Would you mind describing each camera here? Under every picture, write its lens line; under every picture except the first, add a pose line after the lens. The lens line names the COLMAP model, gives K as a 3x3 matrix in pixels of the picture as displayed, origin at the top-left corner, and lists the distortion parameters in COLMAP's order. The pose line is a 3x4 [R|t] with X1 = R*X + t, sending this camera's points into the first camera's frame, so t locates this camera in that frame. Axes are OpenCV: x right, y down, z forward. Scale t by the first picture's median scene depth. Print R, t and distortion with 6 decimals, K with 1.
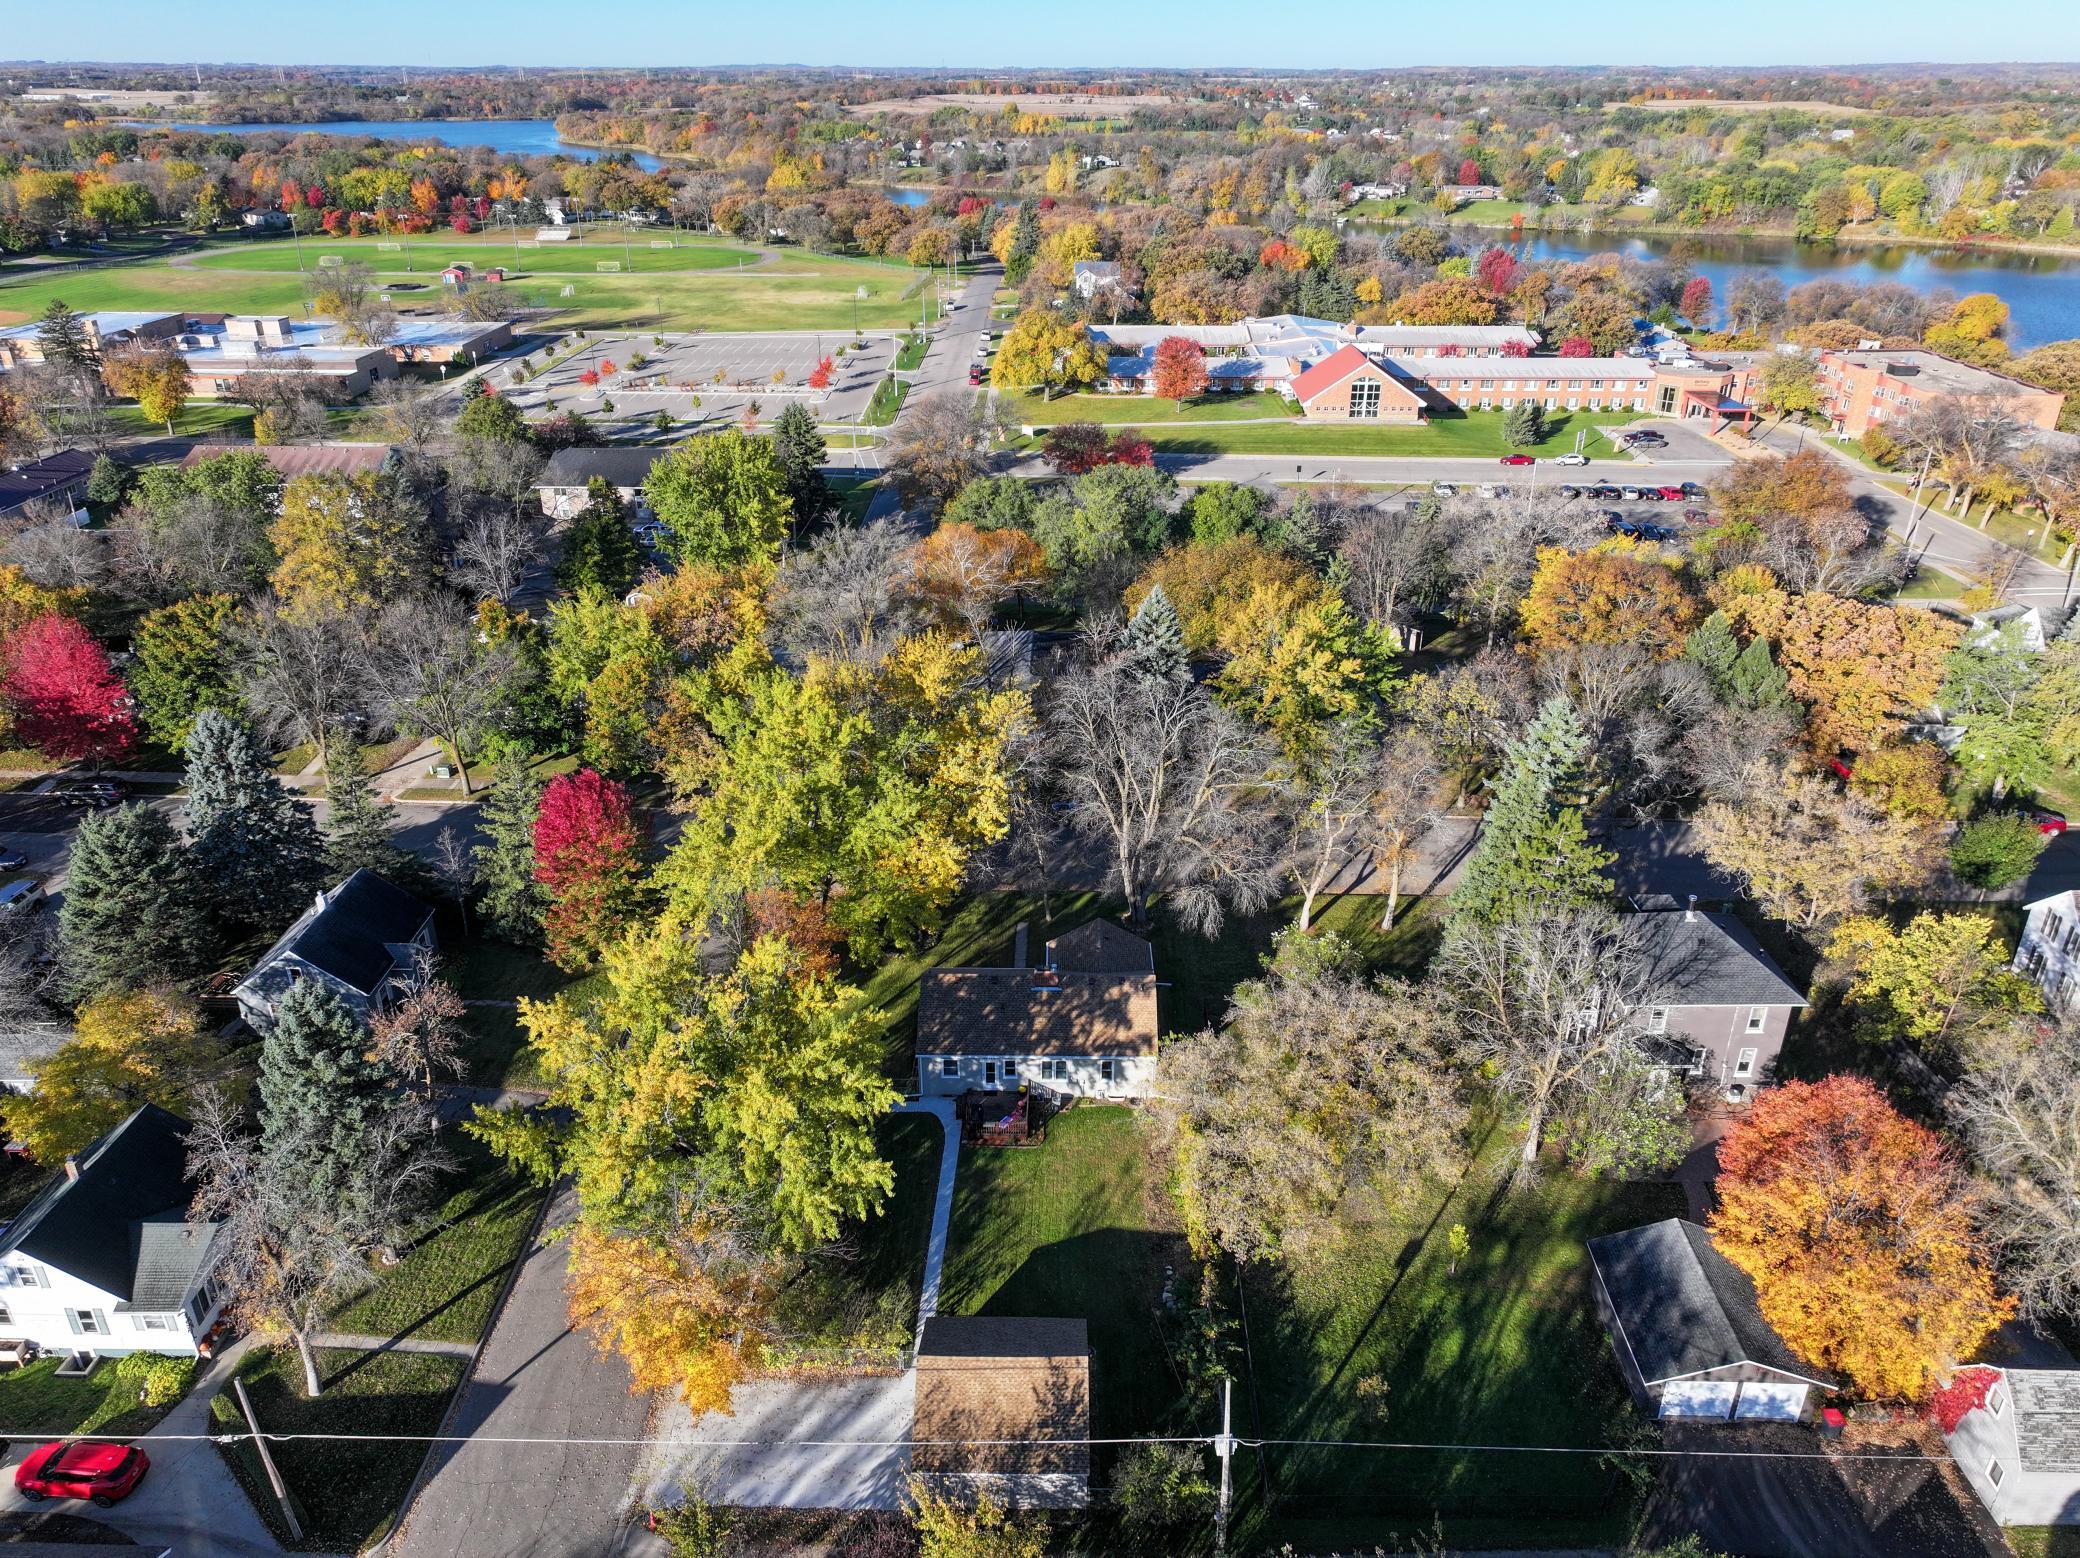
lens RADIAL K [[1448.5, 0, 1040.0], [0, 1448.5, 779.0], [0, 0, 1]] dist [-0.007247, 0.022383]
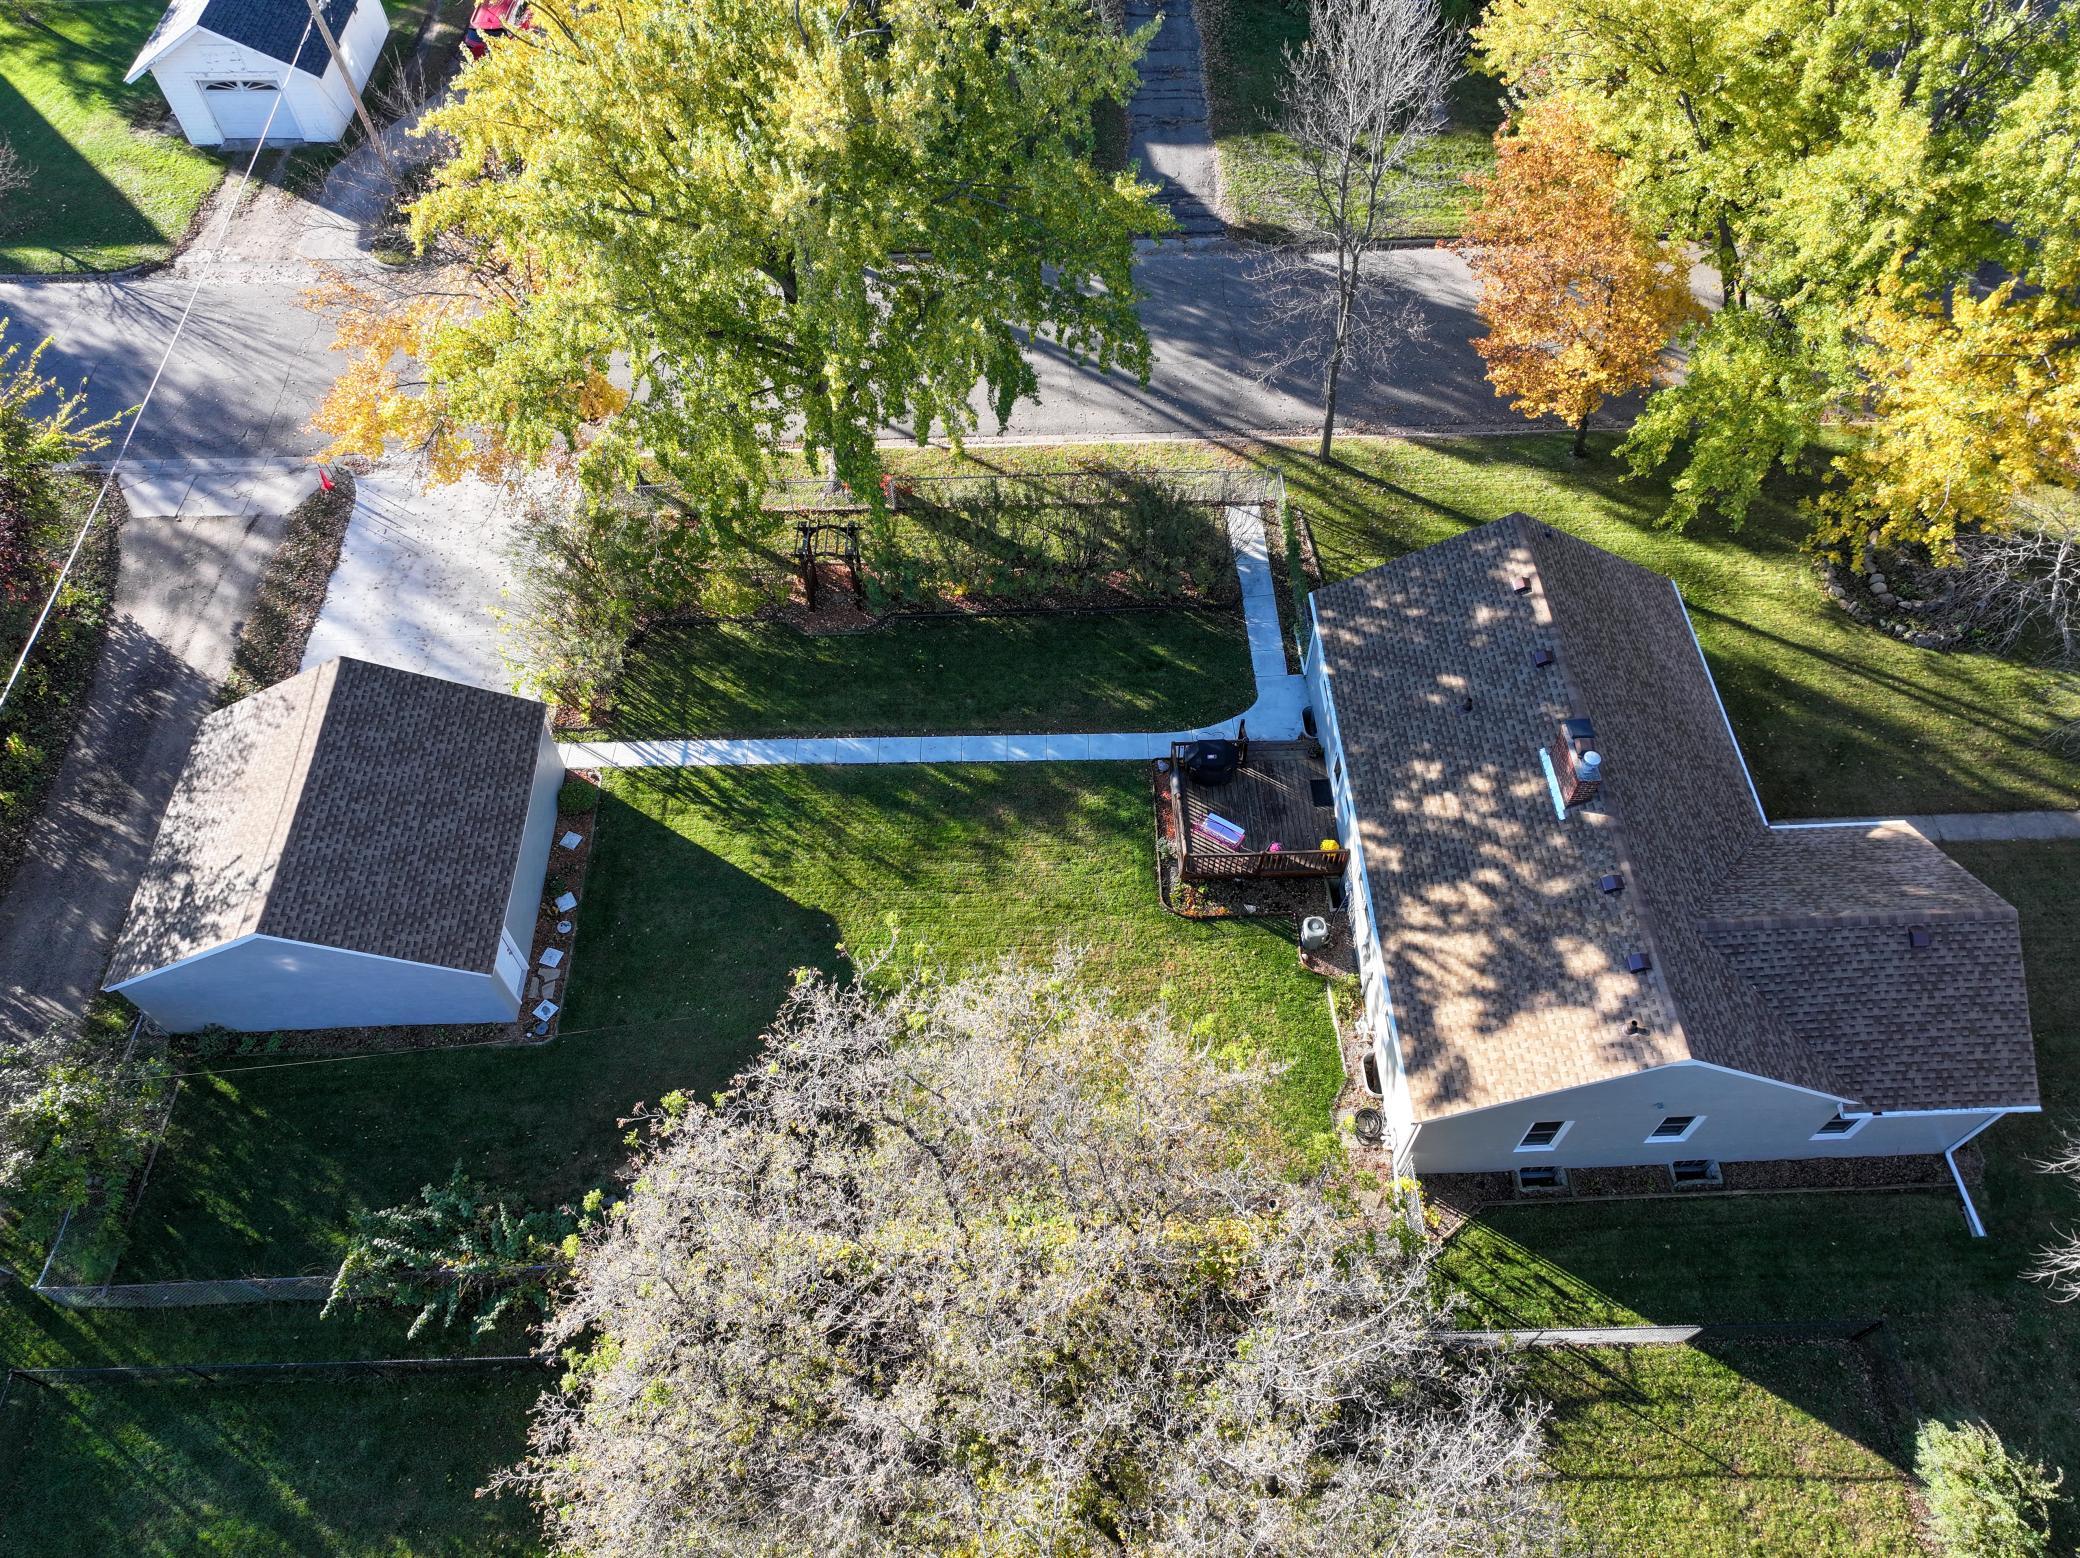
lens RADIAL K [[1448.5, 0, 1040.0], [0, 1448.5, 779.0], [0, 0, 1]] dist [-0.007247, 0.022383]
pose [[0.049437, 0.820324, -0.569758, 0.069105], [-0.425842, 0.533319, 0.730910, -0.021715], [0.903446, 0.206493, 0.375694, 0.261805]]
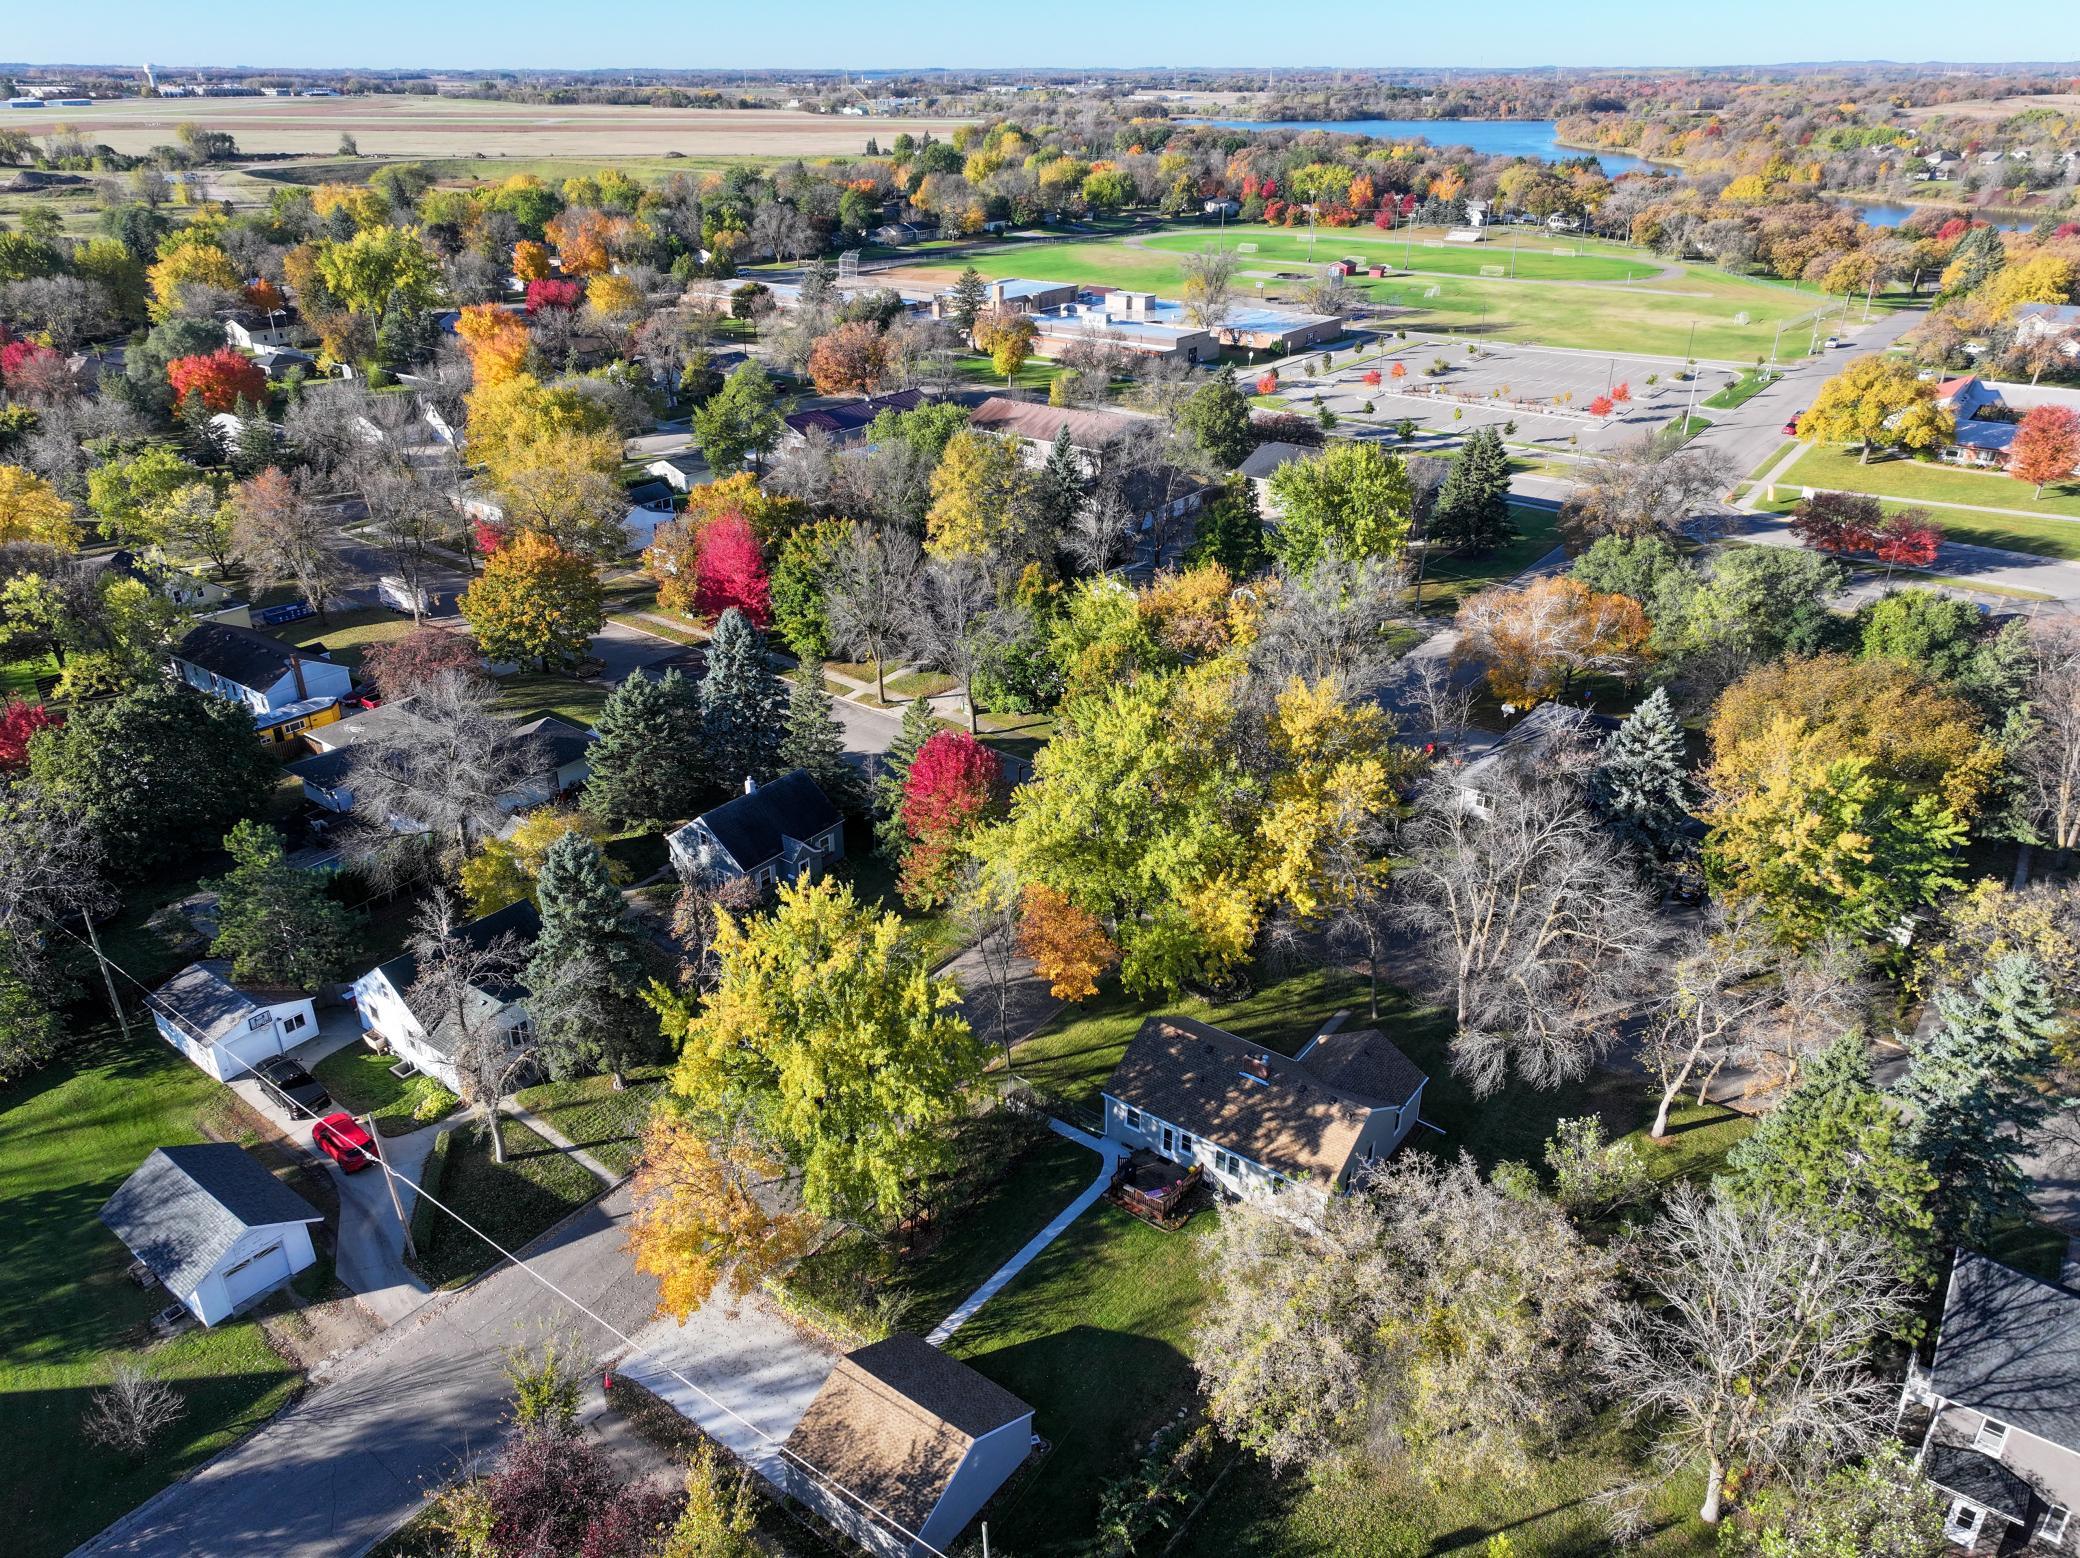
lens RADIAL K [[1448.5, 0, 1040.0], [0, 1448.5, 779.0], [0, 0, 1]] dist [-0.007247, 0.022383]
pose [[0.812046, 0.255235, -0.524820, 0.113997], [-0.255410, 0.964024, 0.073642, -0.024808], [0.524736, 0.074244, 0.848021, 0.046714]]
